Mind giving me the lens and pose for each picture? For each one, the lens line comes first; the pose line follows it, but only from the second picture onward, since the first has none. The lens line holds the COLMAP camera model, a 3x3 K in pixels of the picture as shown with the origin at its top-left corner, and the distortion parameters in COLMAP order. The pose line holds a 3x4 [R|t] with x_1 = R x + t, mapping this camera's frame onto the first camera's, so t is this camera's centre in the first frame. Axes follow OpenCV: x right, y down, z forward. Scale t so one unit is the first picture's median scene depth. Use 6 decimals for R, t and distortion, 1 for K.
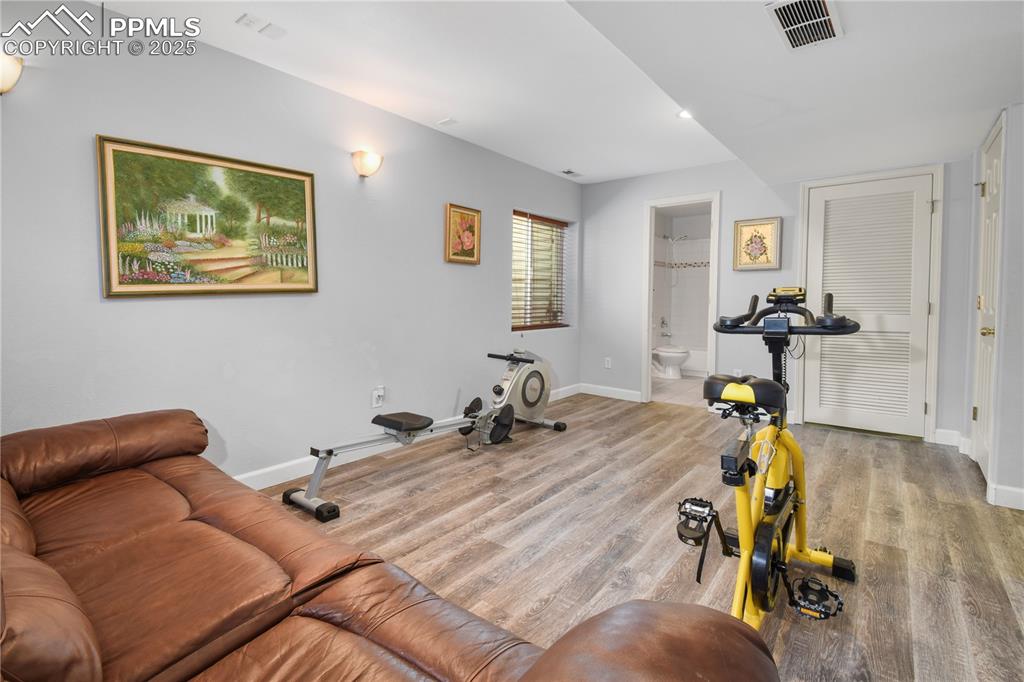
lens RADIAL K [[462.5, 0, 511.6], [0, 462.5, 349.4], [0, 0, 1]] dist [0.000278, -0.016698]
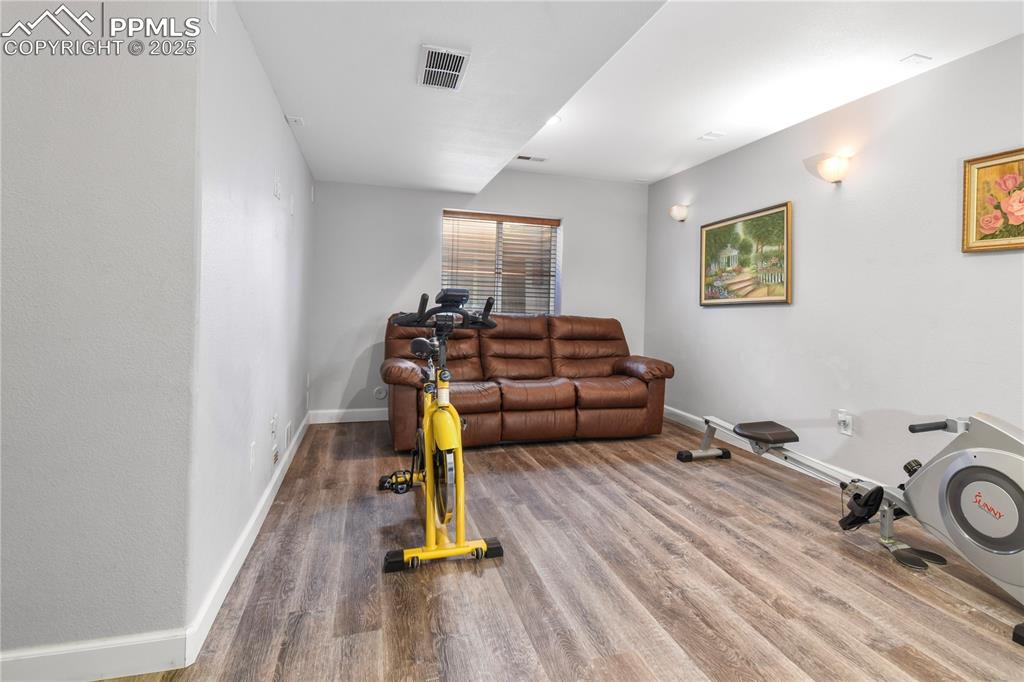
lens RADIAL K [[469.3, 0, 508.9], [0, 469.3, 301.3], [0, 0, 1]] dist [0.017906, -0.020243]
pose [[-0.566739, -0.014806, -0.823764, 1.029669], [-0.107800, 0.992576, 0.056325, -0.134098], [0.816814, 0.120723, -0.564128, 1.225670]]
